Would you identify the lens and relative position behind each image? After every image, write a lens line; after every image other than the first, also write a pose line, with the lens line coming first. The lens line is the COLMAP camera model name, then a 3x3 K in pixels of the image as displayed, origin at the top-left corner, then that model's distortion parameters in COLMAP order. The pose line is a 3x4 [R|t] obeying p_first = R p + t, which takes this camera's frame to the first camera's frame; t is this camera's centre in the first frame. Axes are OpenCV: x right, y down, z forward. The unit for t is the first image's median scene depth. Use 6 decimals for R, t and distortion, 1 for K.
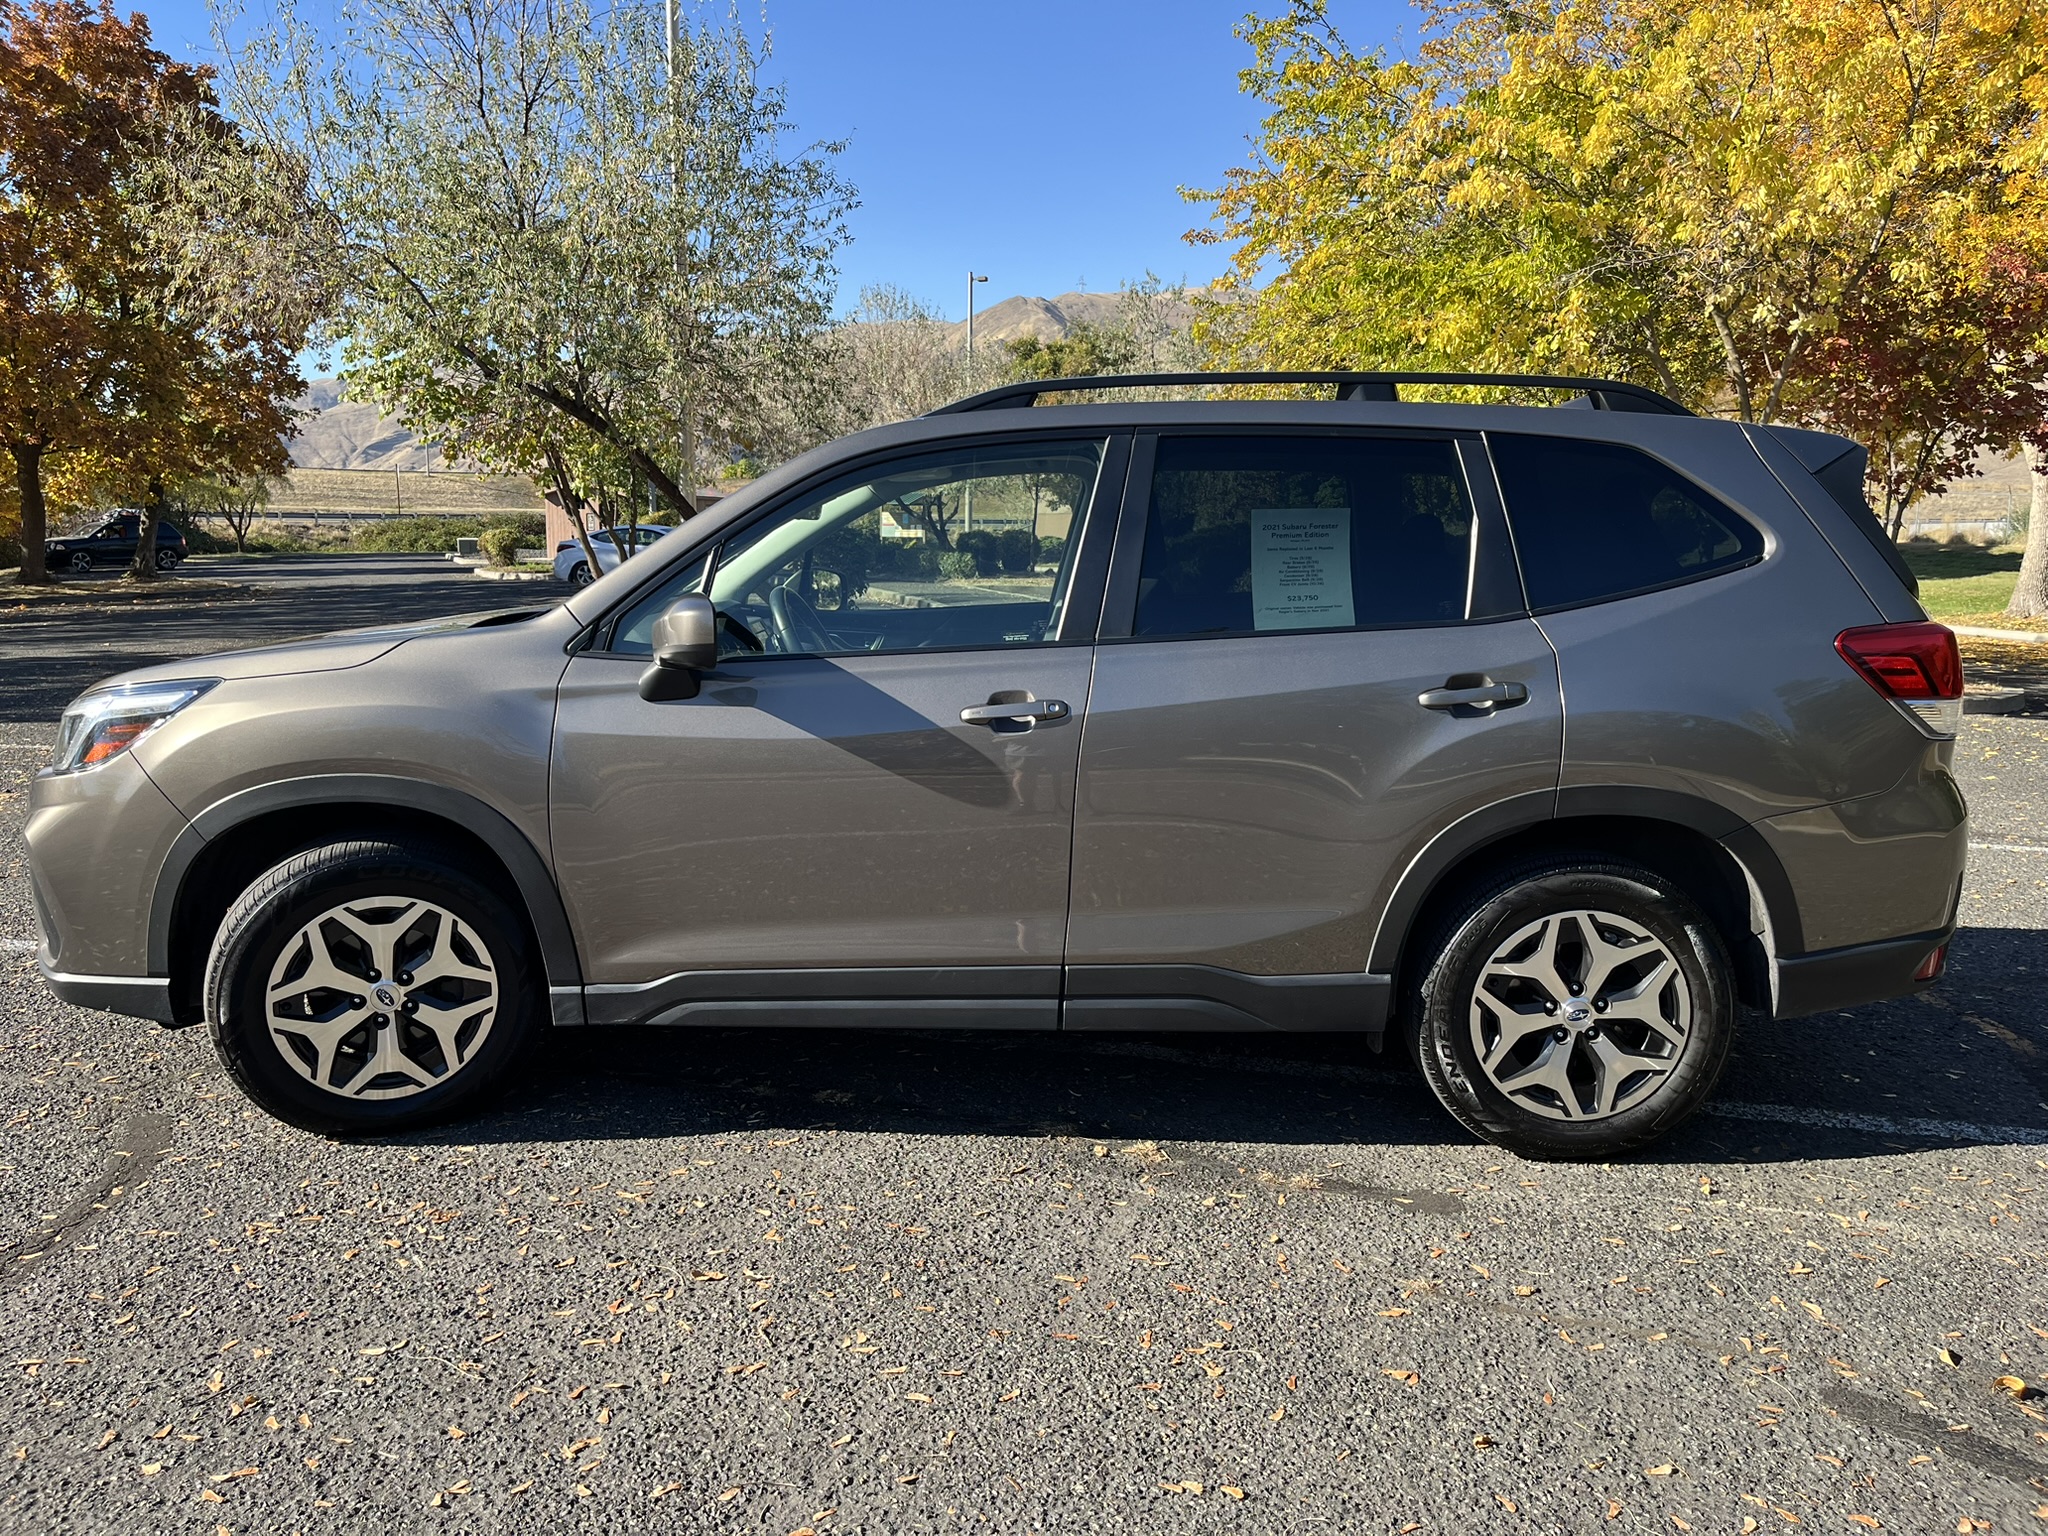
lens RADIAL K [[1554.4, 0, 1013.5], [0, 1554.4, 767.4], [0, 0, 1]] dist [0.064255, -0.082079]
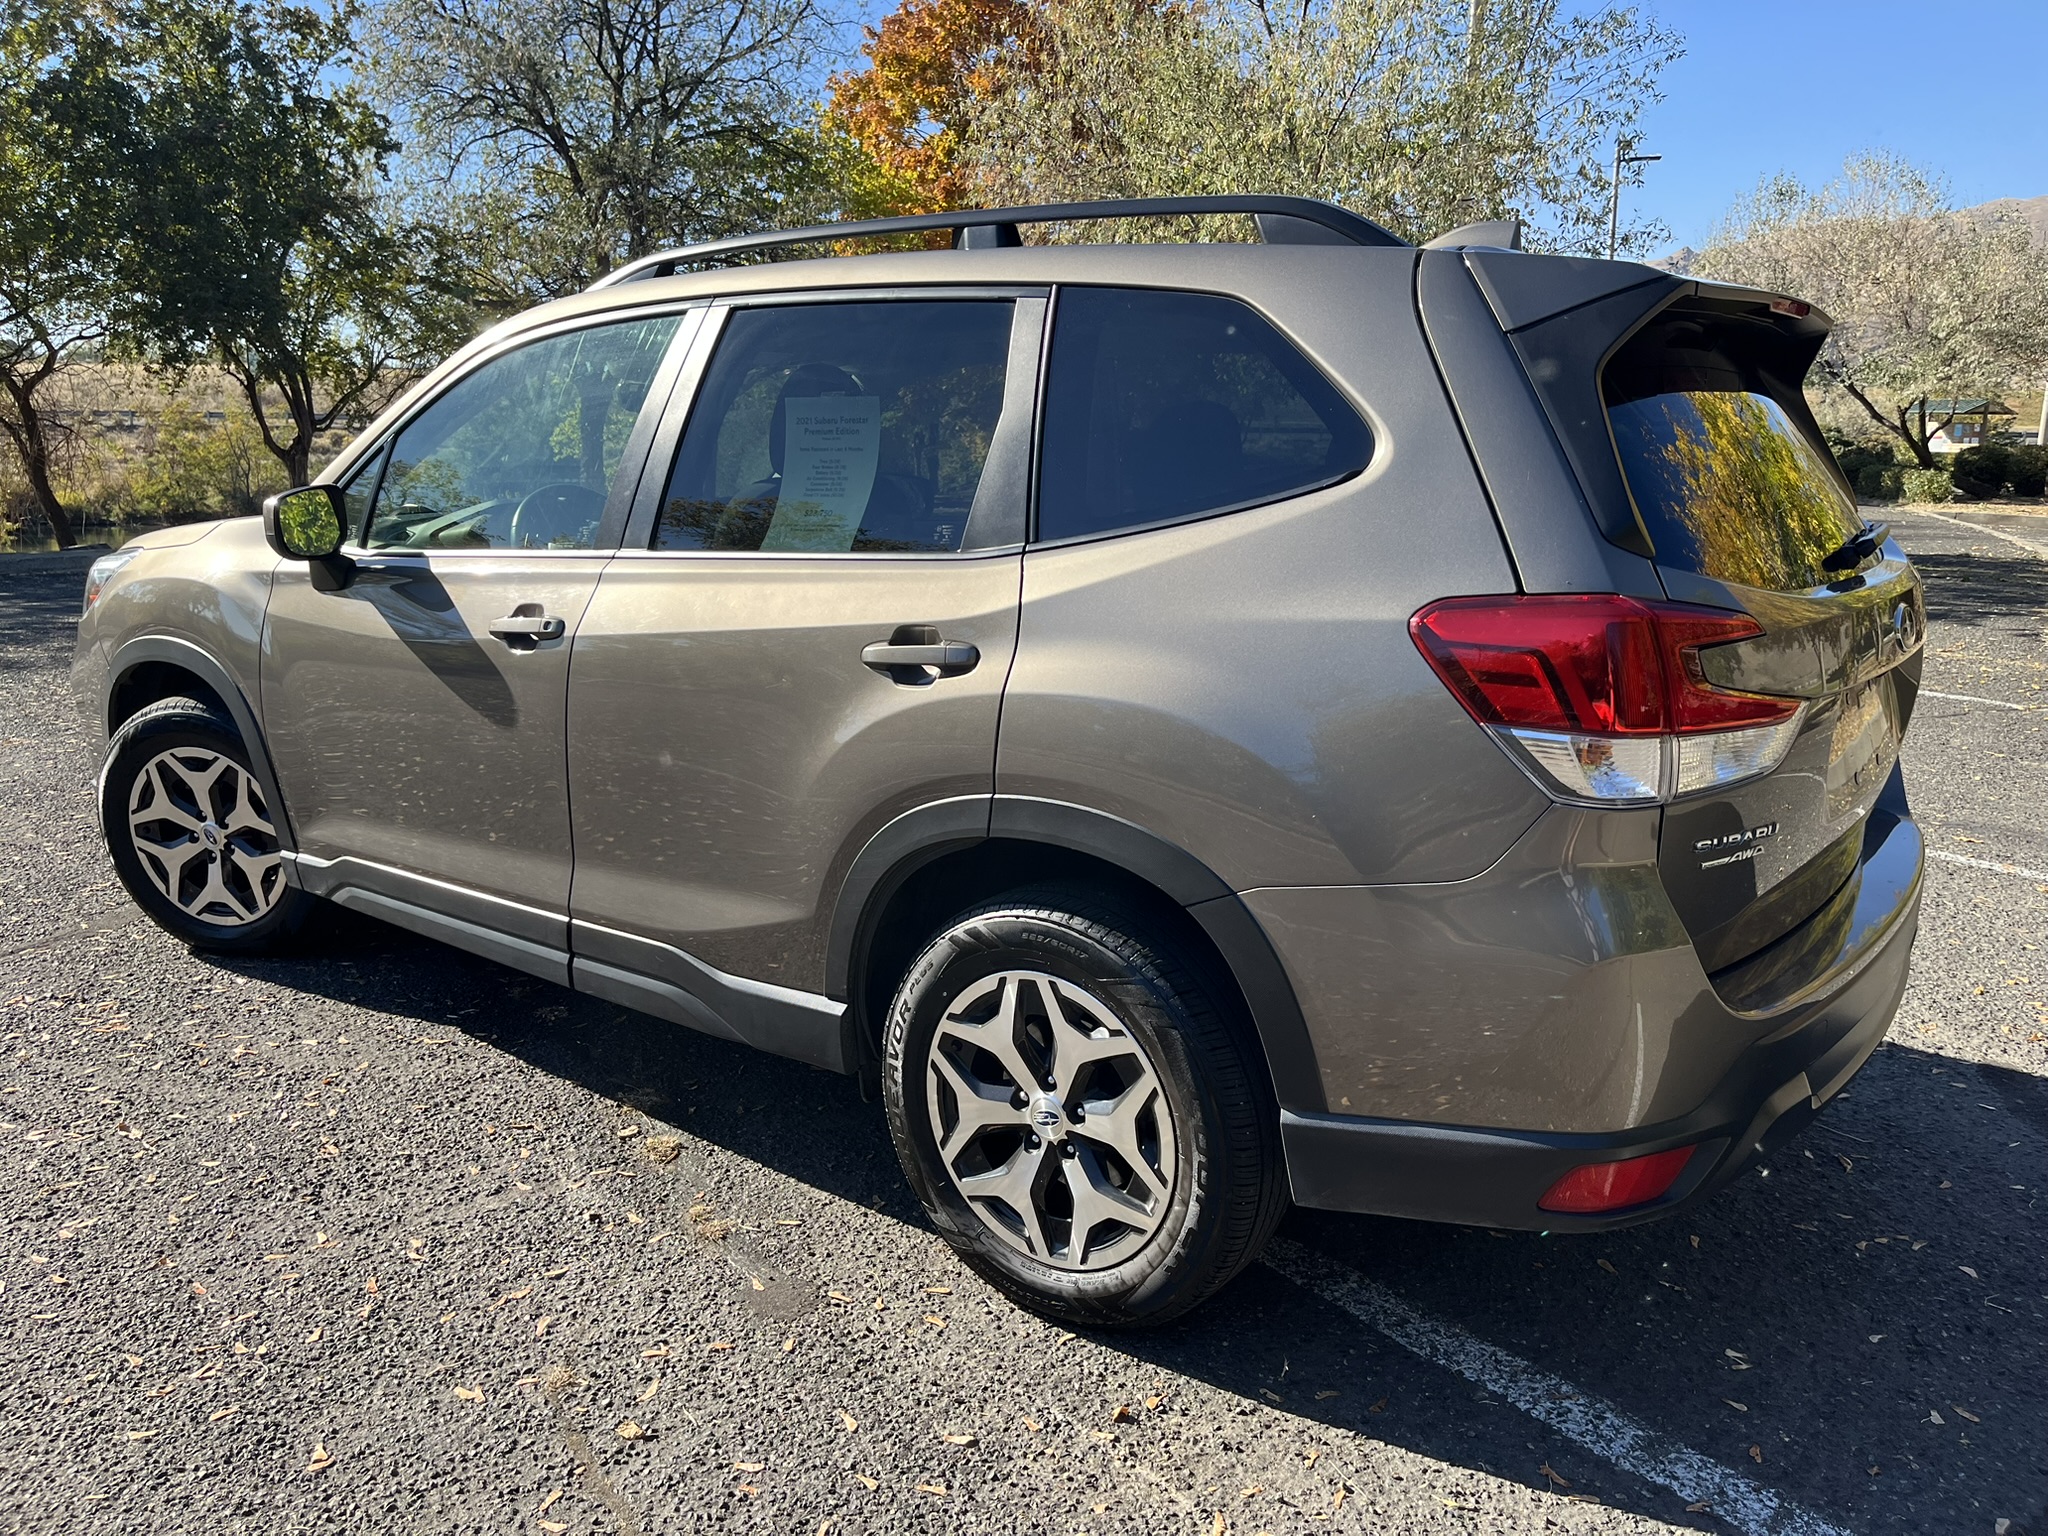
lens RADIAL K [[1554.4, 0, 1027.0], [0, 1554.4, 783.2], [0, 0, 1]] dist [0.064255, -0.082079]
pose [[0.804011, 0.134060, -0.579305, 0.744452], [-0.097776, 0.990799, 0.093584, -0.057720], [0.586520, -0.018600, 0.809721, 0.426237]]
